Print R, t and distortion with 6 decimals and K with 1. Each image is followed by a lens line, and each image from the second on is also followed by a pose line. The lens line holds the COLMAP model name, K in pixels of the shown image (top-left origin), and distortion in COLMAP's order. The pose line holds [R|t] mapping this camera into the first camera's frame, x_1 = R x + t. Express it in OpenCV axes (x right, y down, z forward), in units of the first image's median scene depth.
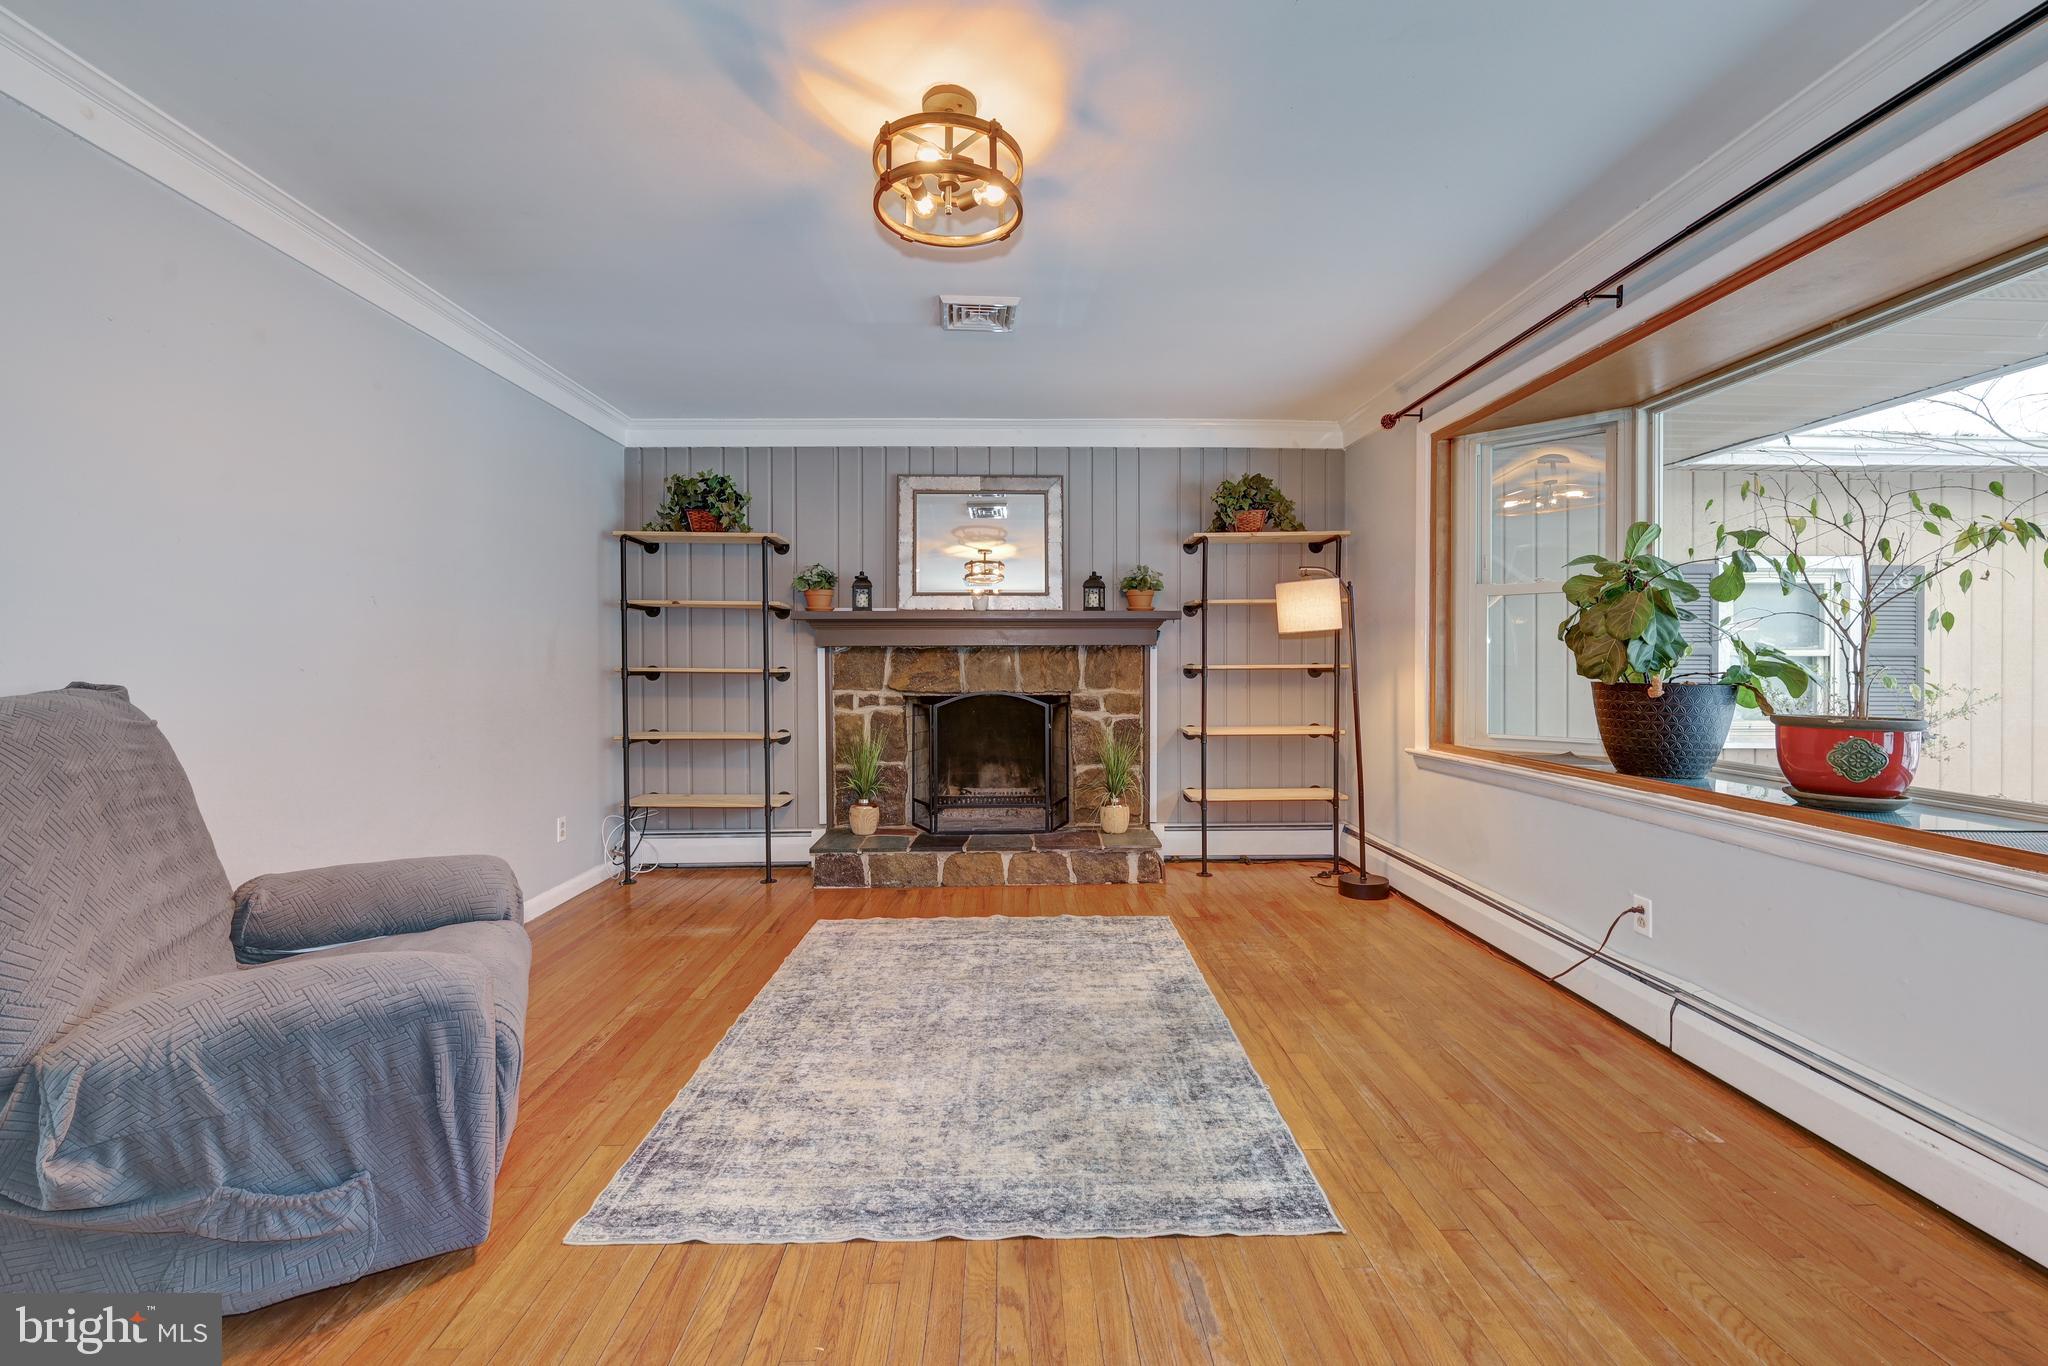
lens RADIAL K [[871.9, 0, 990.6], [0, 871.9, 669.5], [0, 0, 1]] dist [-0.000396, -0.000254]
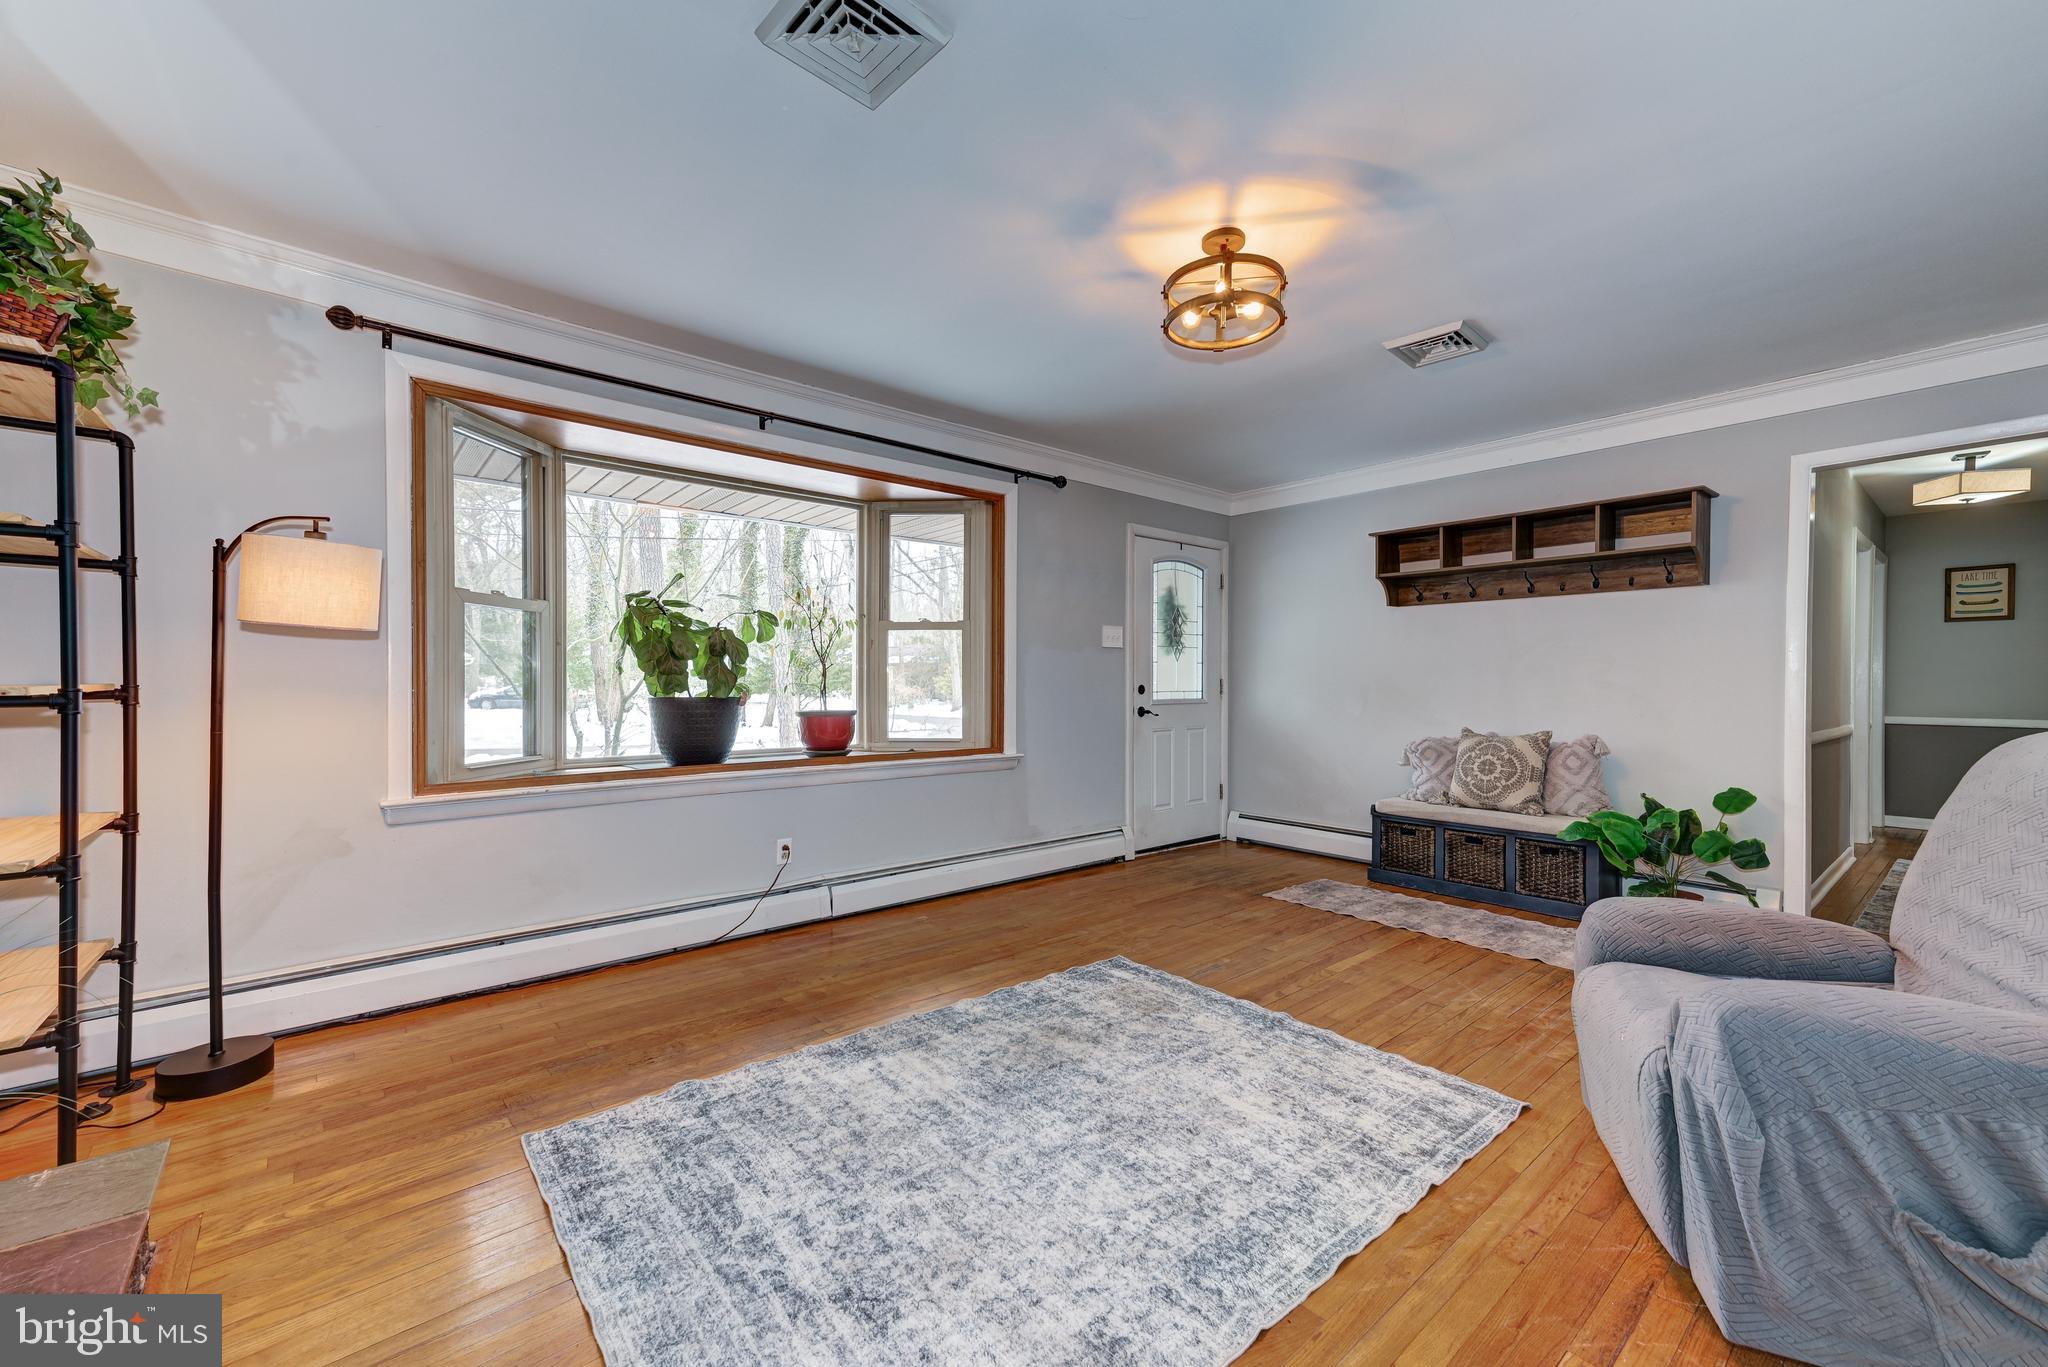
lens RADIAL K [[897.3, 0, 1070.5], [0, 897.3, 691.2], [0, 0, 1]] dist [0.032083, 0.000017]
pose [[-0.715350, -0.002341, 0.698762, -0.559684], [0.007860, 0.999904, 0.011397, -0.004845], [-0.698722, 0.013645, -0.715263, 1.449959]]
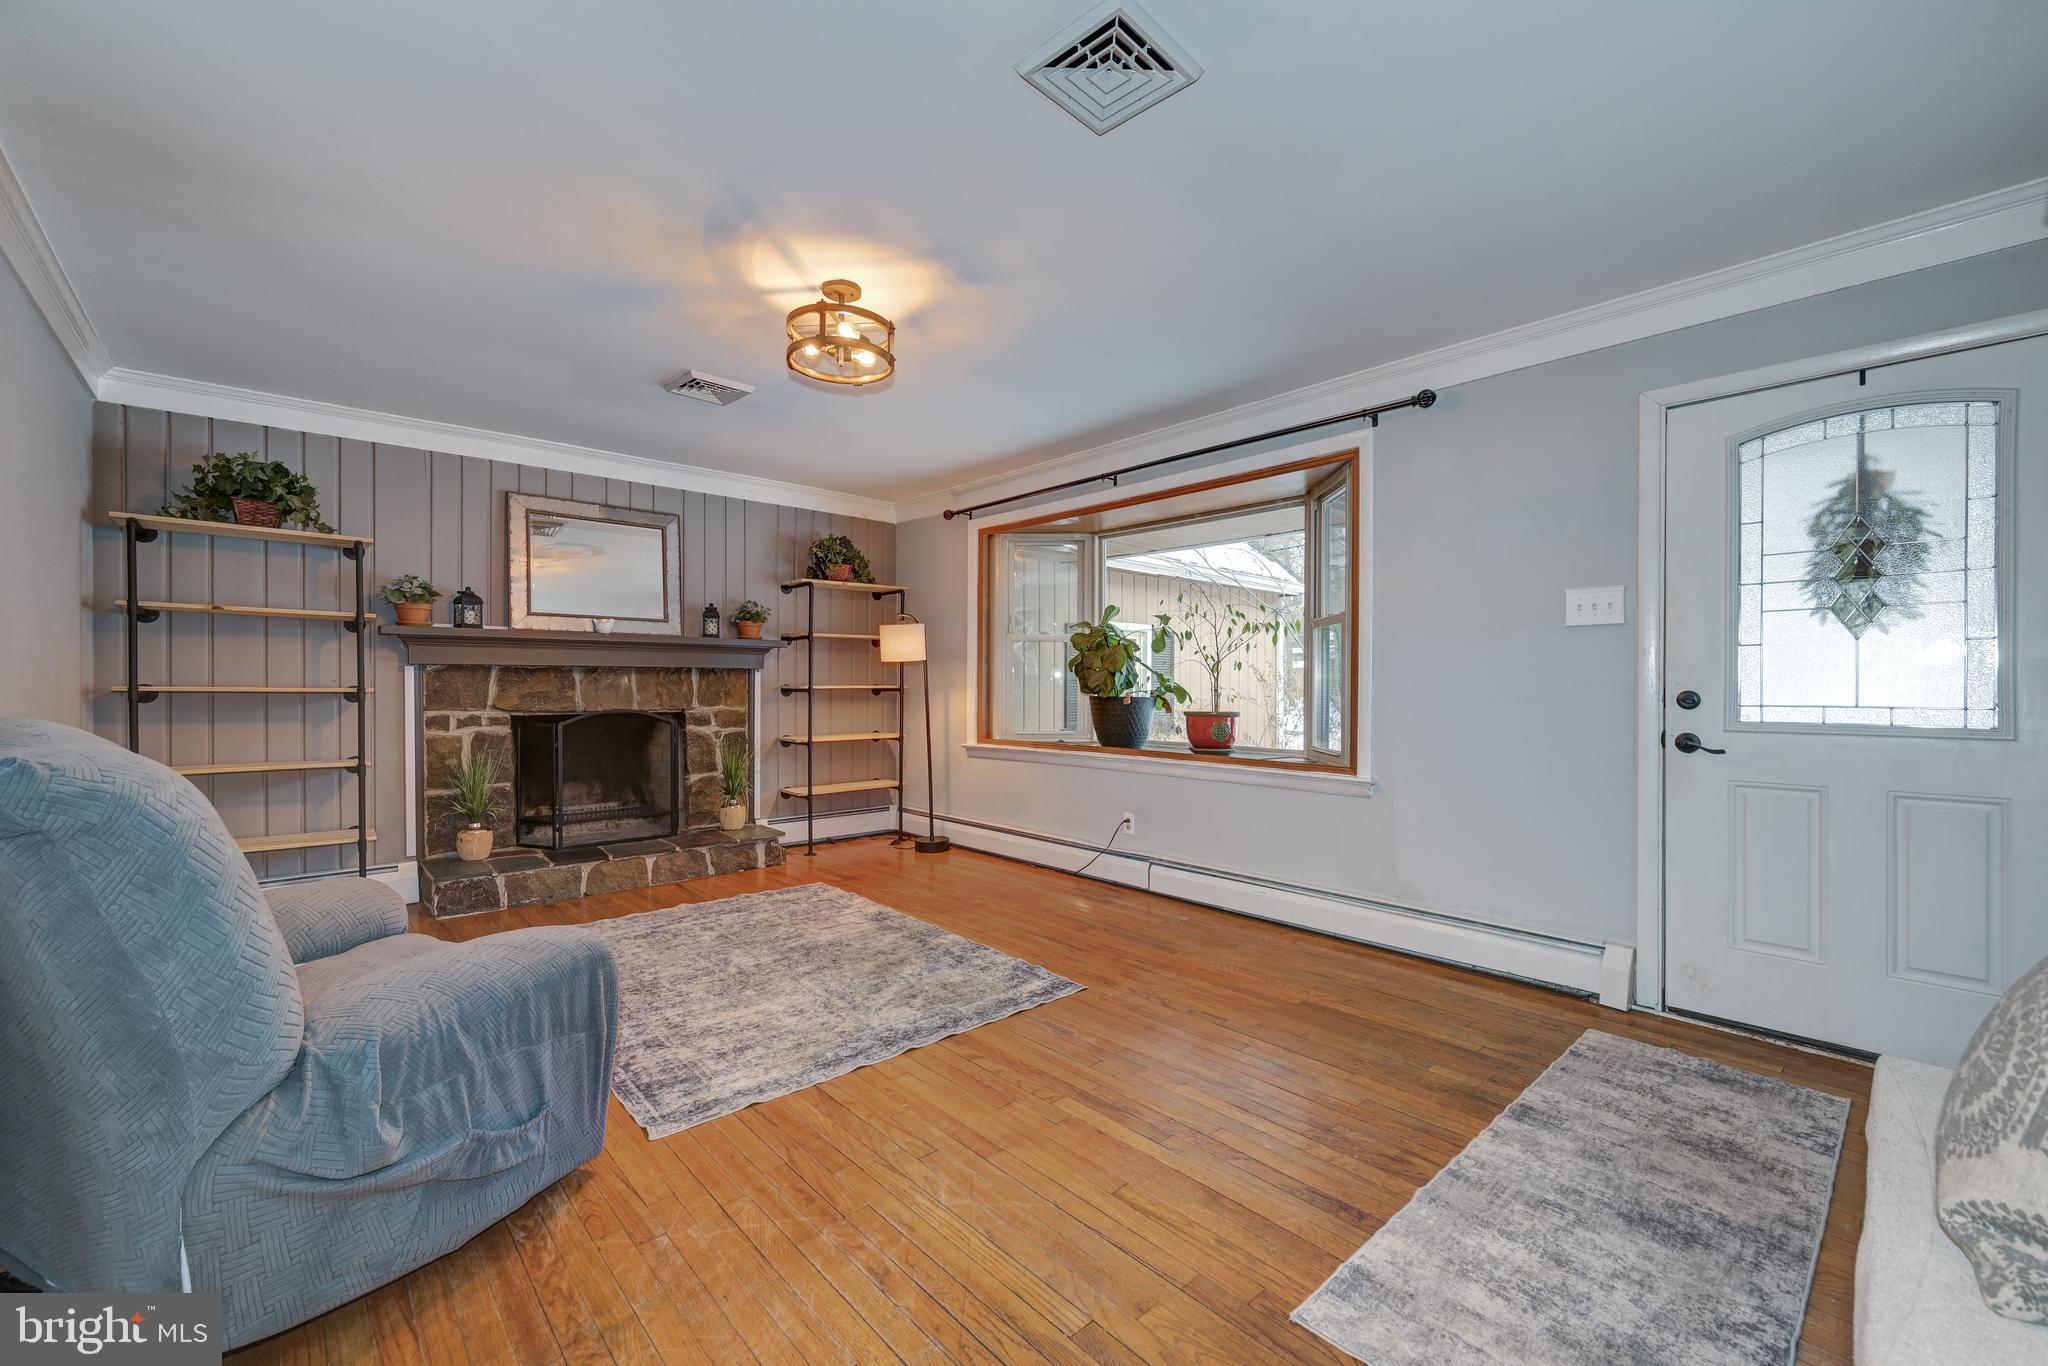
lens RADIAL K [[871.9, 0, 985.9], [0, 871.9, 686.9], [0, 0, 1]] dist [0.000558, 0.000354]
pose [[0.761747, 0.003328, 0.647866, -0.545794], [-0.000001, 0.999987, -0.005135, 0.004552], [-0.647874, 0.003911, 0.761737, -0.161875]]
